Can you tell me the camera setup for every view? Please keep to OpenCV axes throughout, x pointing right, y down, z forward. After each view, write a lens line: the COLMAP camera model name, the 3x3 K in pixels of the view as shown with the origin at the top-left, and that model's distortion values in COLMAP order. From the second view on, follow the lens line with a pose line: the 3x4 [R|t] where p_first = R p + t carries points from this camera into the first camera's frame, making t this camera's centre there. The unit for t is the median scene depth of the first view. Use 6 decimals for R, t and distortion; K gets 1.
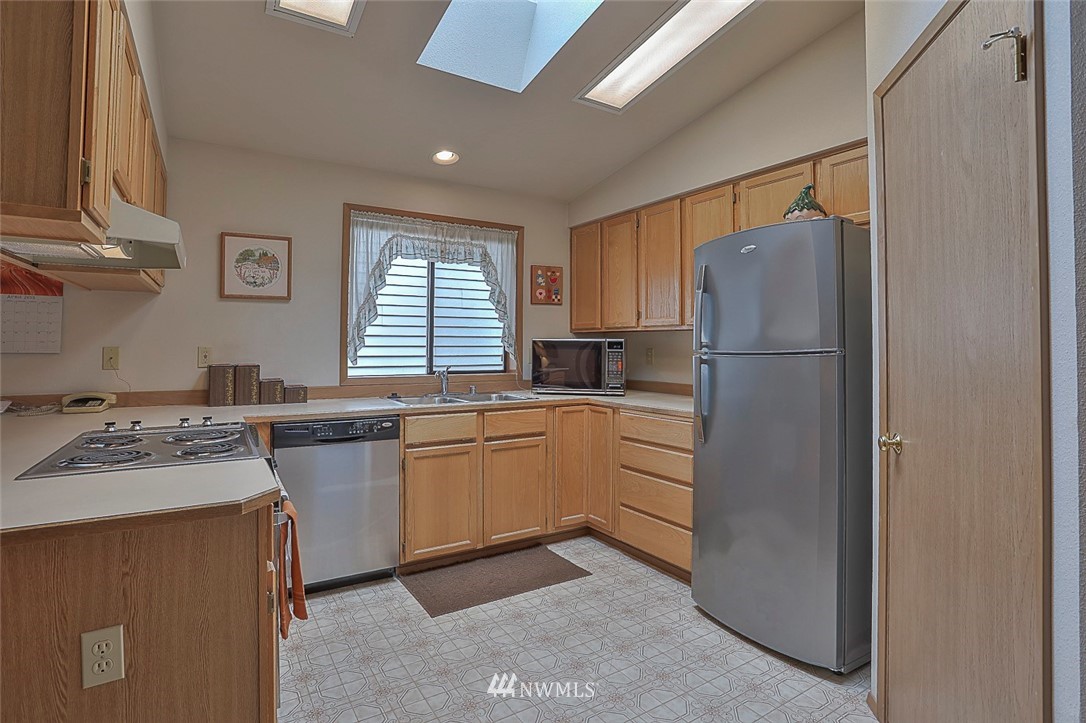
lens RADIAL K [[535.3, 0, 544.5], [0, 535.3, 336.5], [0, 0, 1]] dist [-0.057248, 0.017253]
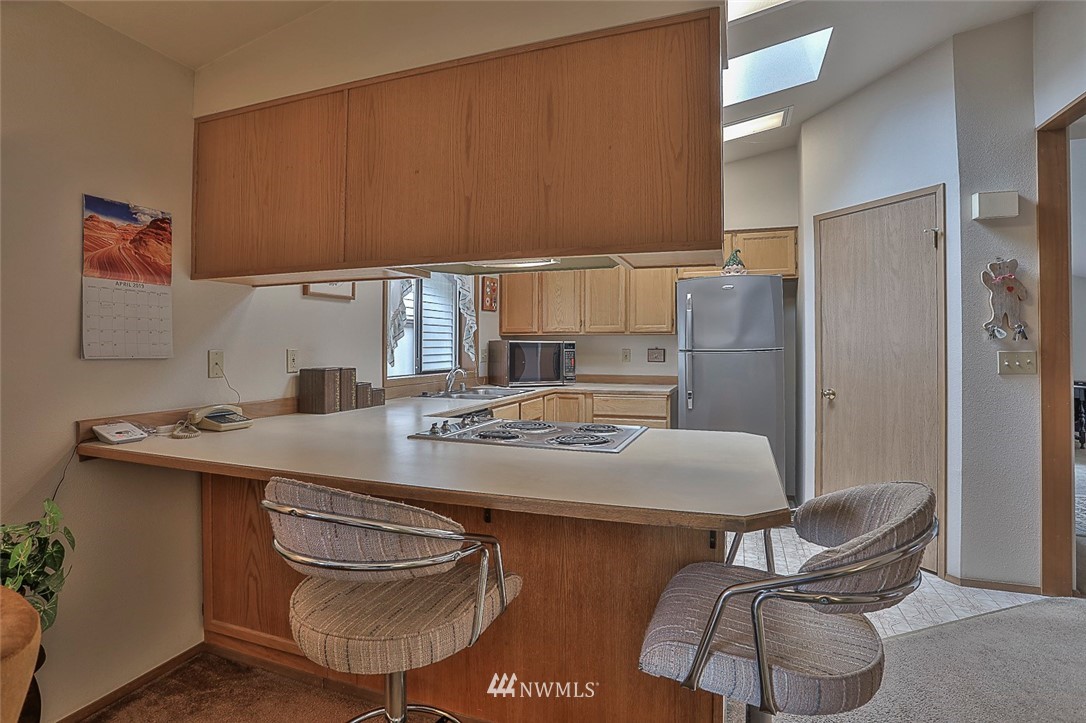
lens RADIAL K [[535.3, 0, 539.5], [0, 535.3, 340.0], [0, 0, 1]] dist [-0.057248, 0.017253]
pose [[0.798146, 0.004197, 0.602450, -0.734968], [-0.007443, 0.999968, 0.002894, -0.001418], [-0.602418, -0.006794, 0.798152, 0.022254]]
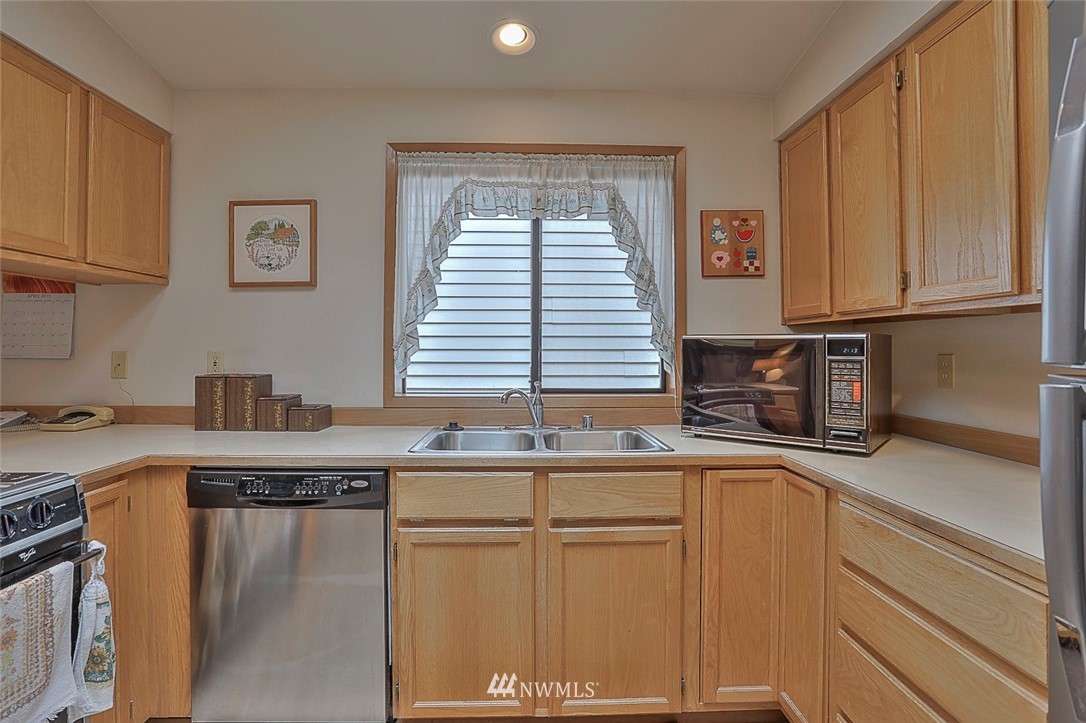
lens RADIAL K [[535.3, 0, 547.4], [0, 535.3, 343.6], [0, 0, 1]] dist [-0.057248, 0.017253]
pose [[0.863504, -0.006572, -0.504299, 0.146270], [0.010320, 0.999936, 0.004640, 0.008749], [0.504236, -0.009211, 0.863517, 0.494101]]
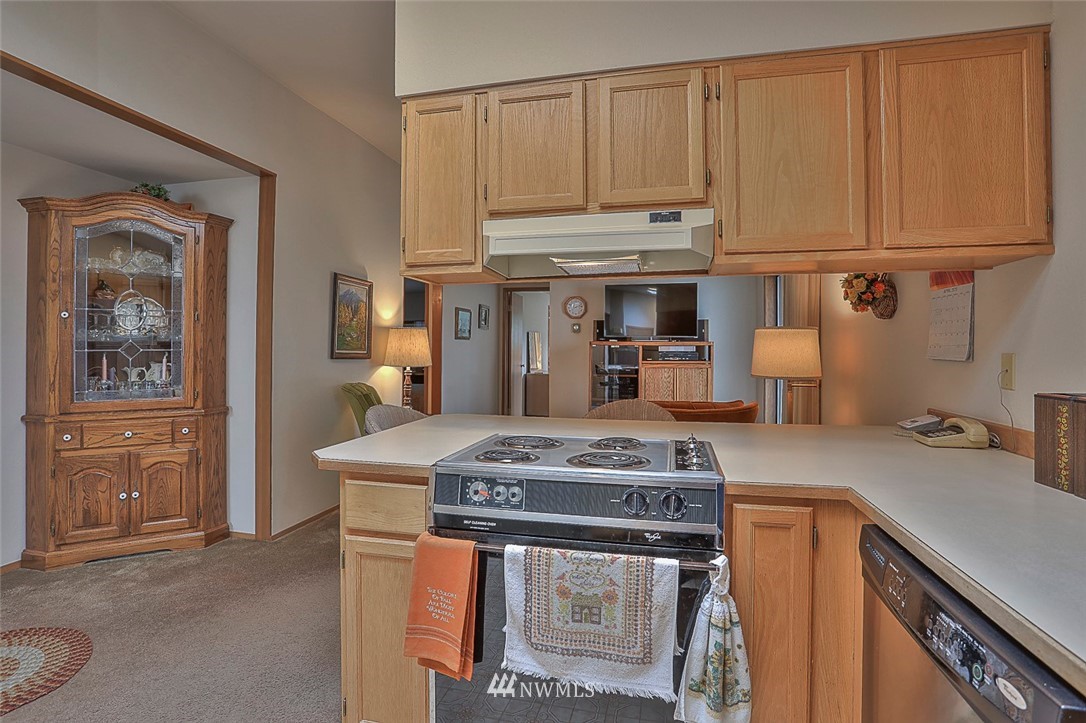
lens RADIAL K [[535.3, 0, 545.7], [0, 535.3, 343.7], [0, 0, 1]] dist [-0.057248, 0.017253]
pose [[-0.714793, -0.007380, -0.699298, 0.001671], [0.006750, 0.999825, -0.017451, 0.013188], [0.699304, -0.017194, -0.714618, 0.835287]]
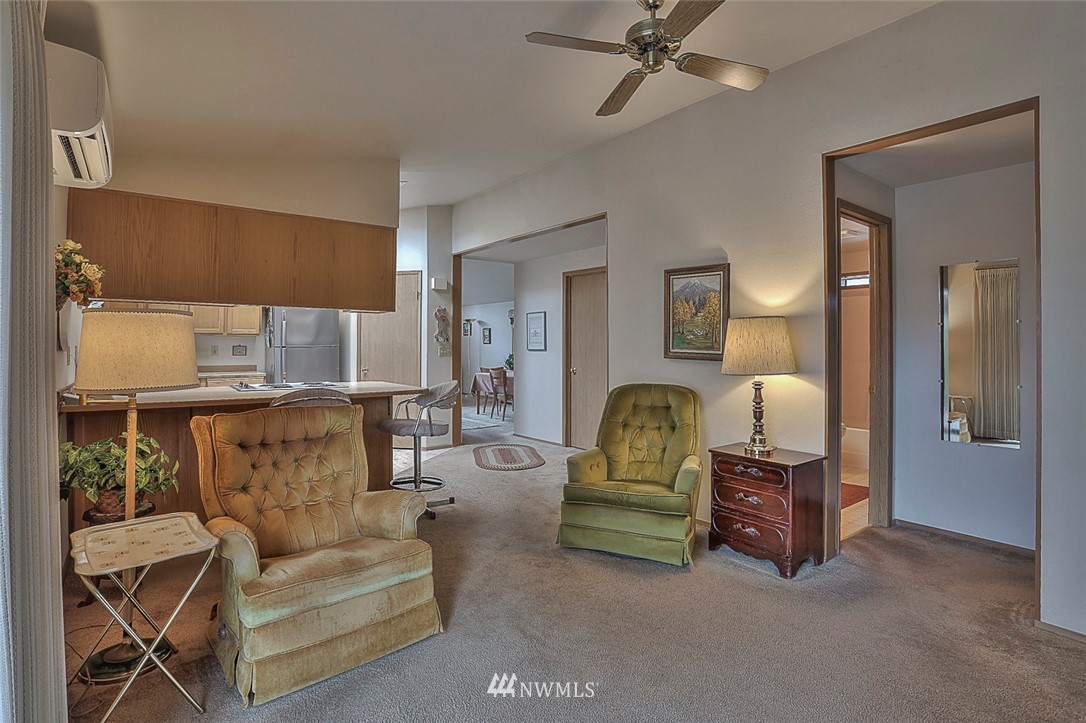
lens RADIAL K [[535.3, 0, 522.4], [0, 535.3, 343.0], [0, 0, 1]] dist [-0.057248, 0.017253]
pose [[-0.057374, 0.001143, 0.998352, -1.631653], [-0.018052, 0.999835, -0.002182, -0.001296], [-0.998190, -0.018147, -0.057344, 0.042773]]
